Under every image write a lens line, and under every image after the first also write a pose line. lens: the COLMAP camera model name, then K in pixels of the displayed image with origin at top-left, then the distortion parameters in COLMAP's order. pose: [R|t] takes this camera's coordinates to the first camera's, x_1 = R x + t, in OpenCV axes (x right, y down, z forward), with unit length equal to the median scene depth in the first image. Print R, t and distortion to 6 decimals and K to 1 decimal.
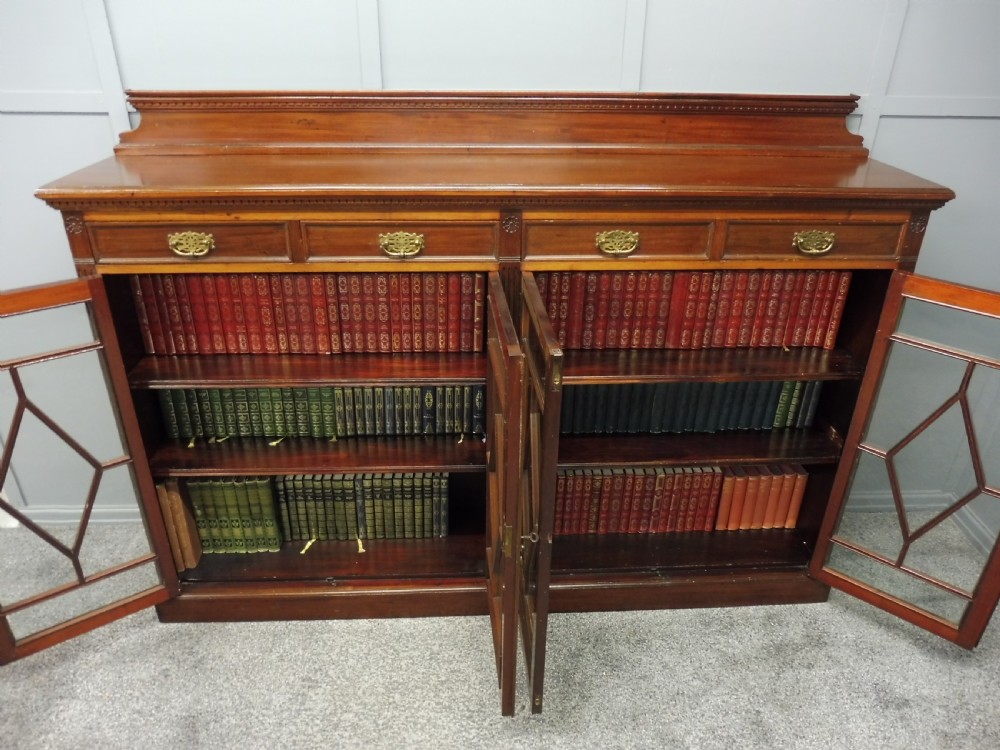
lens RADIAL K [[727.5, 0, 505.9], [0, 727.5, 382.0], [0, 0, 1]] dist [-0.060653, 0.028979]
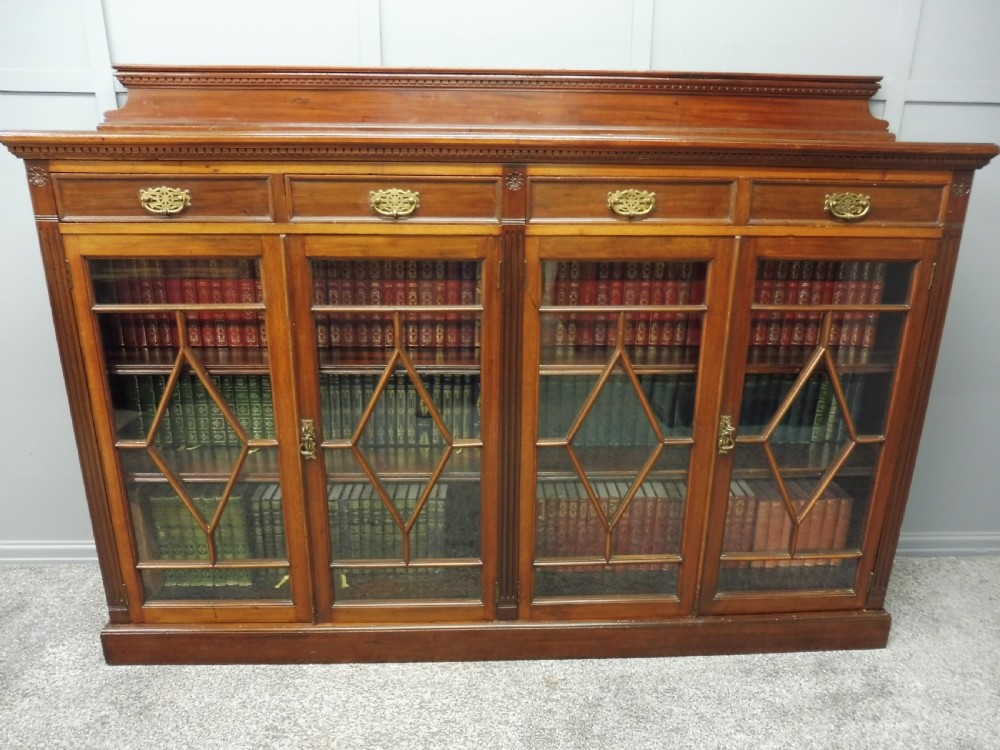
lens RADIAL K [[727.5, 0, 508.2], [0, 727.5, 383.1], [0, 0, 1]] dist [-0.060653, 0.028979]
pose [[0.999927, -0.000317, -0.012084, 0.008486], [-0.001660, 0.986583, -0.163251, 0.157776], [0.011973, 0.163259, 0.986511, 0.122140]]
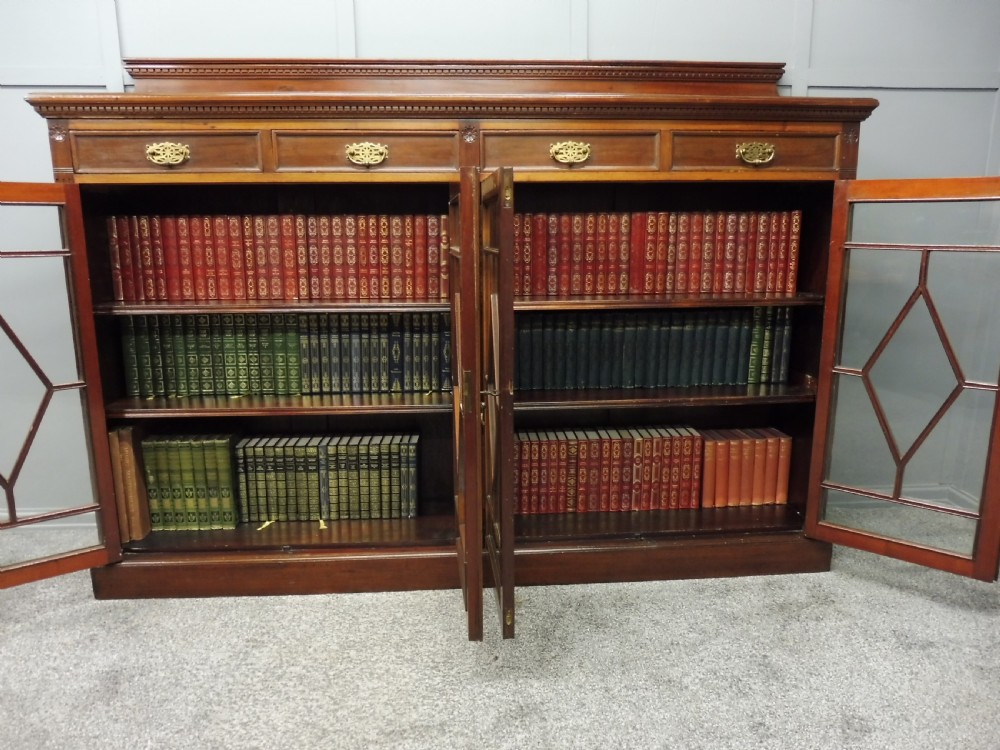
lens RADIAL K [[727.5, 0, 507.3], [0, 727.5, 381.5], [0, 0, 1]] dist [-0.060653, 0.028979]
pose [[0.999611, -0.024790, 0.012769, 0.034770], [0.027340, 0.961397, -0.273804, 0.368104], [-0.005488, 0.274047, 0.961701, 0.063799]]
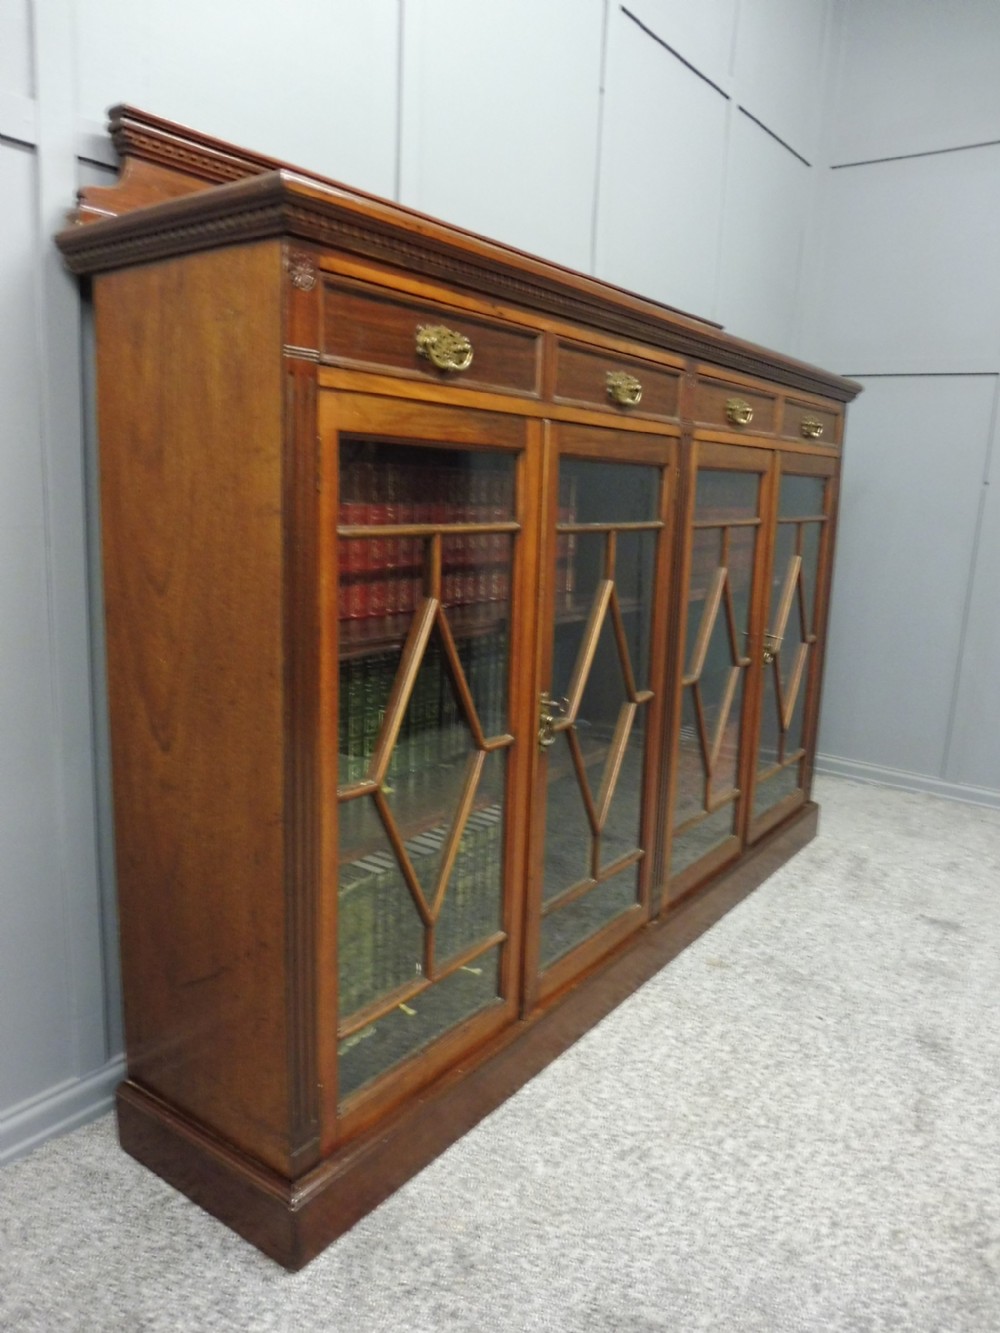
lens RADIAL K [[969.7, 0, 499.6], [0, 969.7, 665.4], [0, 0, 1]] dist [-0.060653, 0.028979]
pose [[0.631395, -0.138273, 0.763034, -0.868492], [0.344329, 0.931643, -0.116097, 0.120368], [-0.694823, 0.336038, 0.635846, 0.487540]]
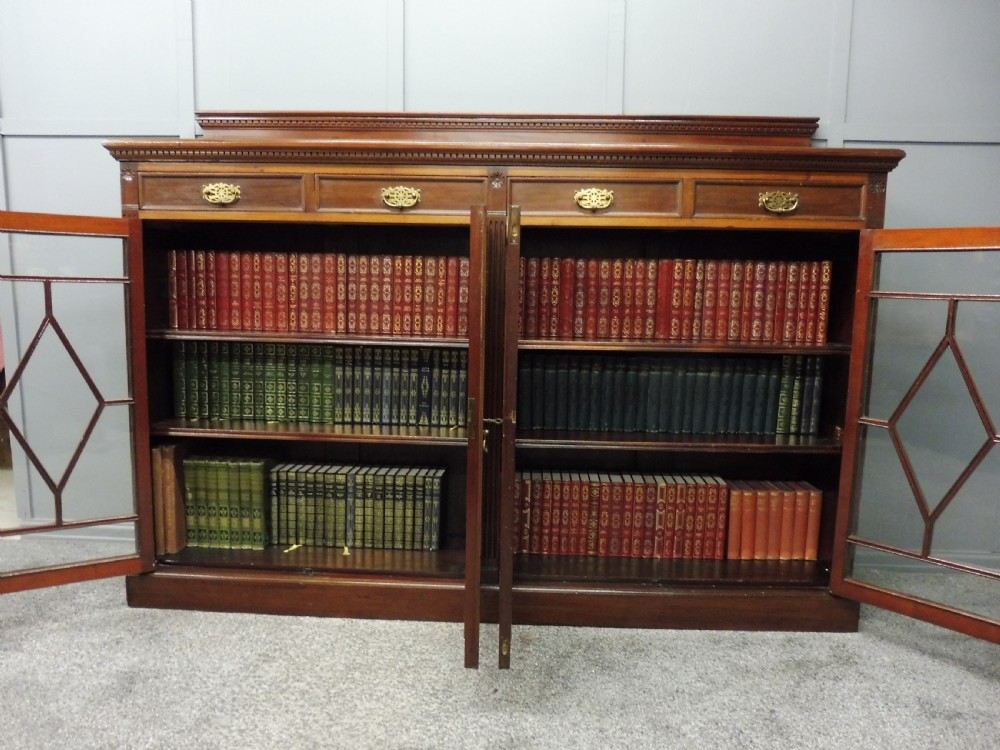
lens RADIAL K [[727.5, 0, 507.9], [0, 727.5, 381.4], [0, 0, 1]] dist [-0.060653, 0.028979]
pose [[0.995958, 0.015223, -0.088516, 0.110437], [-0.045437, 0.935516, -0.350351, 0.404992], [0.077475, 0.352957, 0.932426, 0.052195]]
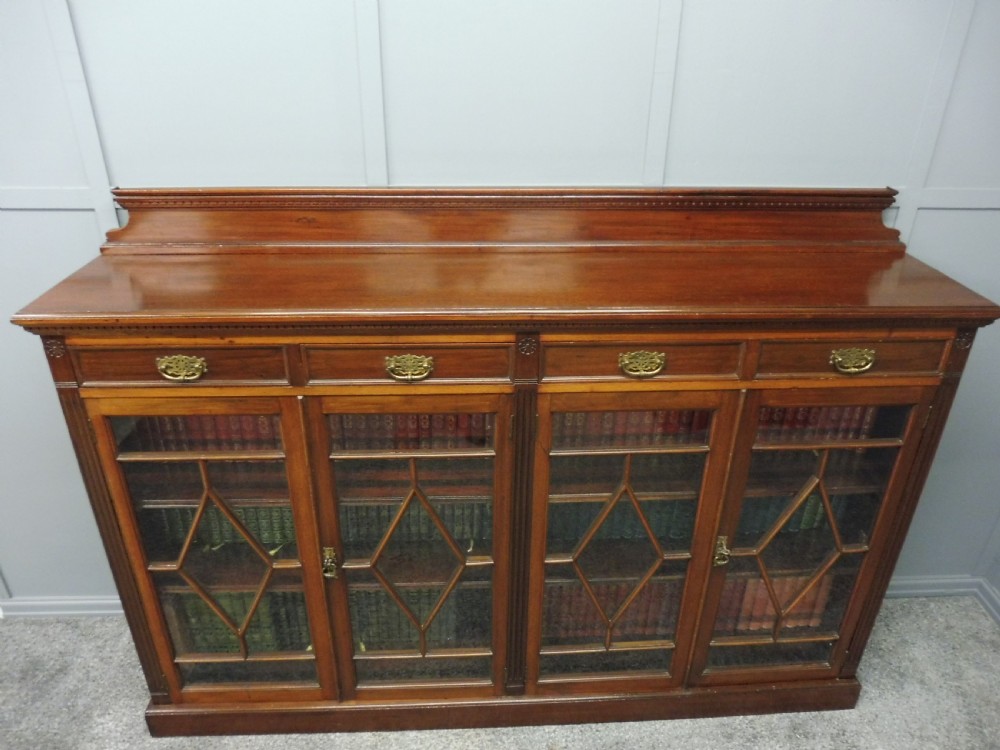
lens RADIAL K [[727.5, 0, 507.8], [0, 727.5, 376.3], [0, 0, 1]] dist [-0.060653, 0.028979]
pose [[0.999998, 0.001760, 0.001359, -0.016795], [-0.001751, 0.999976, -0.006676, -0.149174], [-0.001371, 0.006674, 0.999977, 0.062909]]
